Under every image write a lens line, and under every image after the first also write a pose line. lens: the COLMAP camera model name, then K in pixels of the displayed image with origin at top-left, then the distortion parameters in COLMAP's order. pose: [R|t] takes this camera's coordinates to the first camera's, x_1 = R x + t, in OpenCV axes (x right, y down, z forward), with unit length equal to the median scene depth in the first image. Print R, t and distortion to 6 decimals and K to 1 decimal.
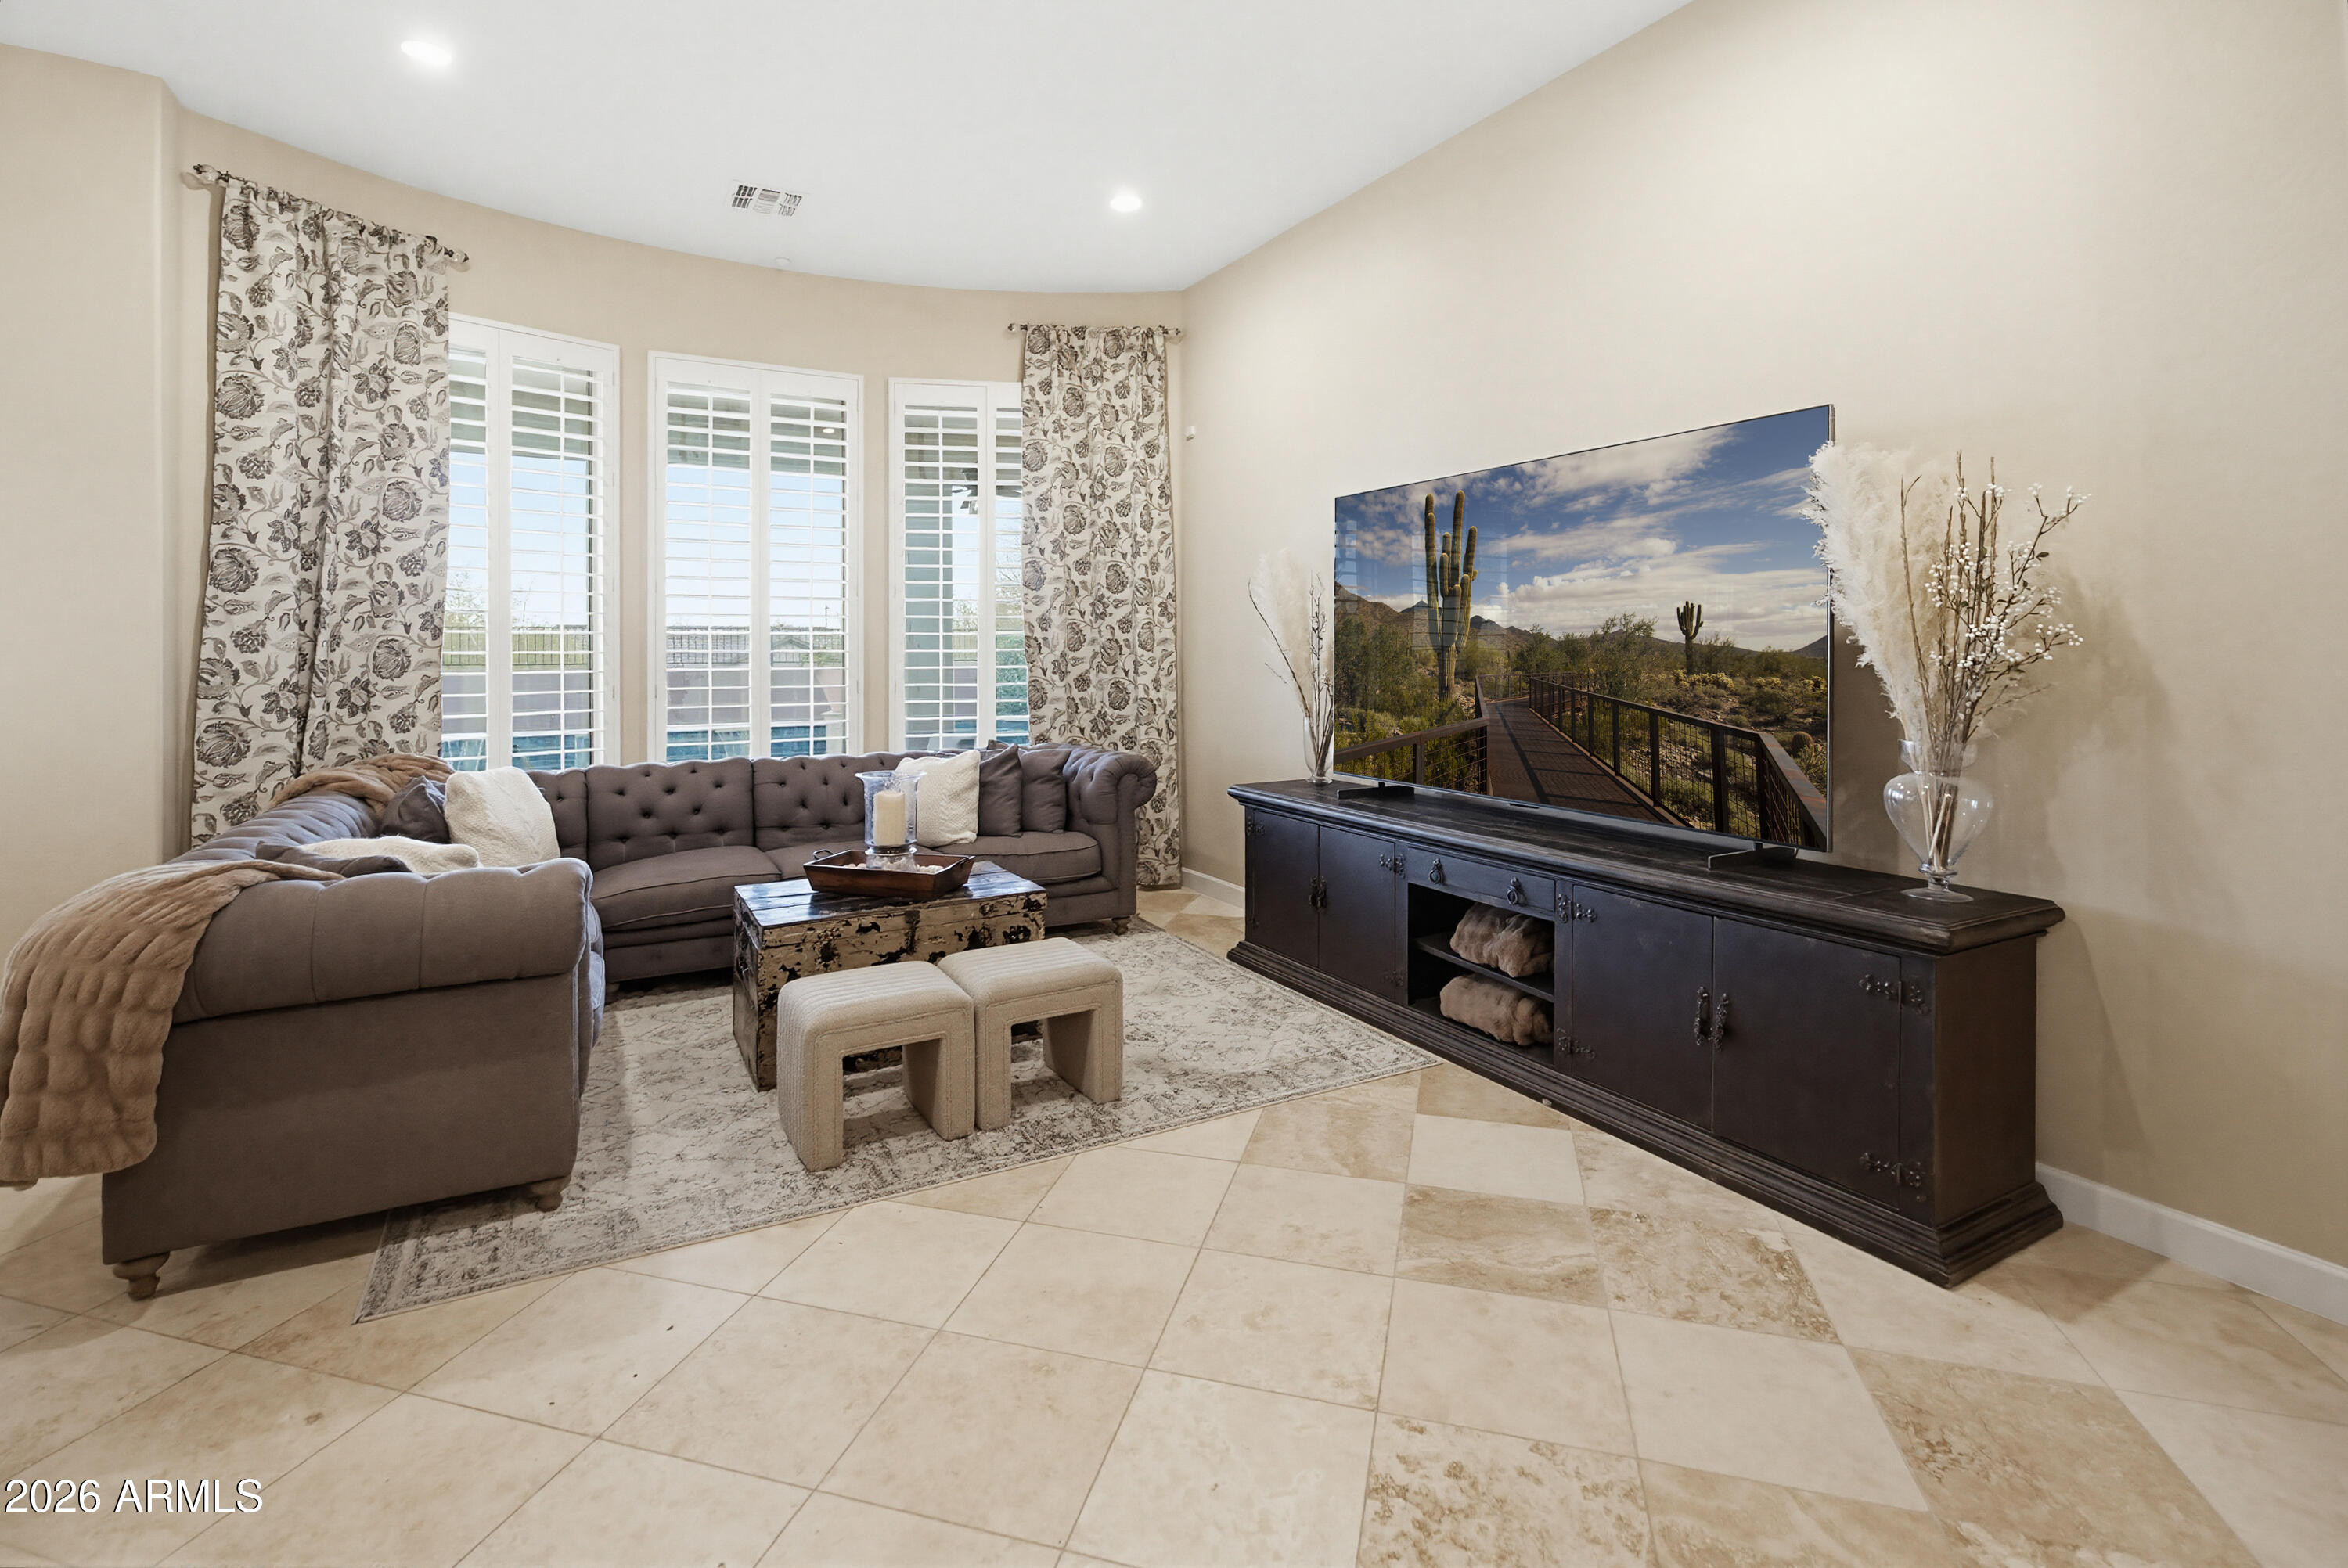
lens RADIAL K [[1091.5, 0, 1169.9], [0, 1091.5, 654.0], [0, 0, 1]] dist [0.000636, 0.000428]
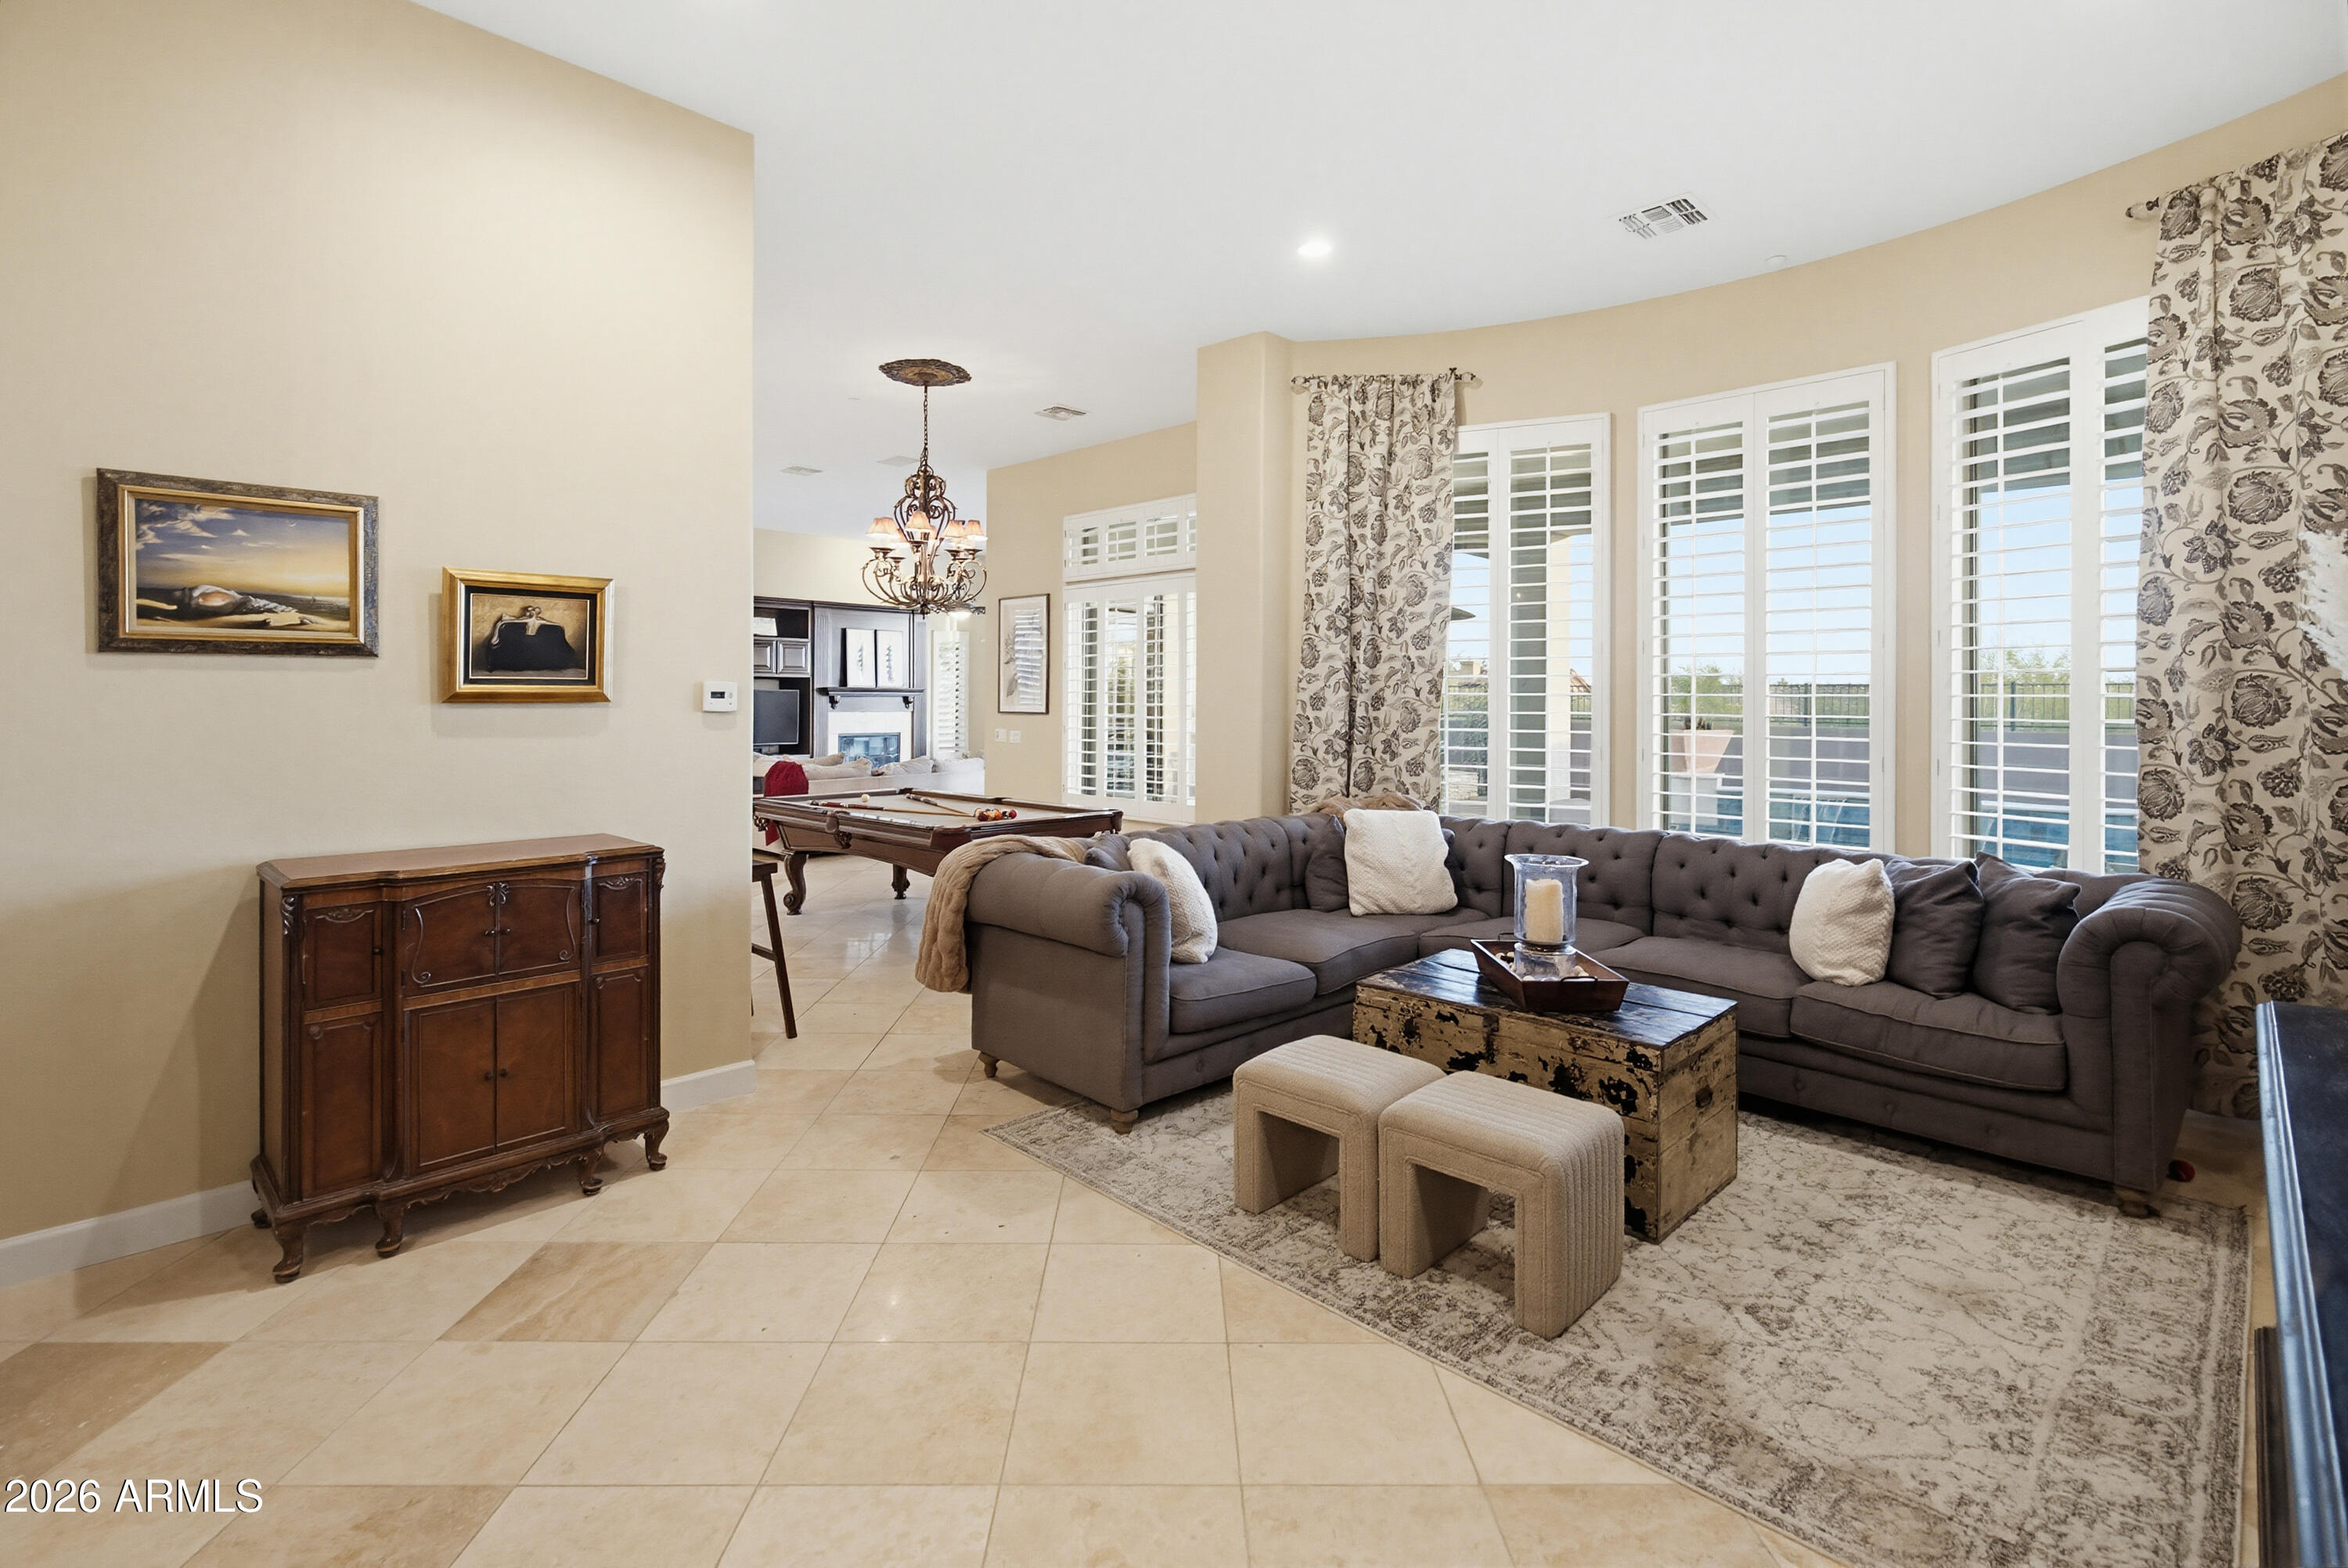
lens RADIAL K [[1092.5, 0, 1176.0], [0, 1092.5, 701.4], [0, 0, 1]] dist [0.002153, 0.000504]
pose [[0.276955, 0.009174, -0.960839, 0.412026], [-0.009606, 0.999931, 0.006778, -0.018412], [0.960835, 0.007353, 0.277024, 0.382837]]
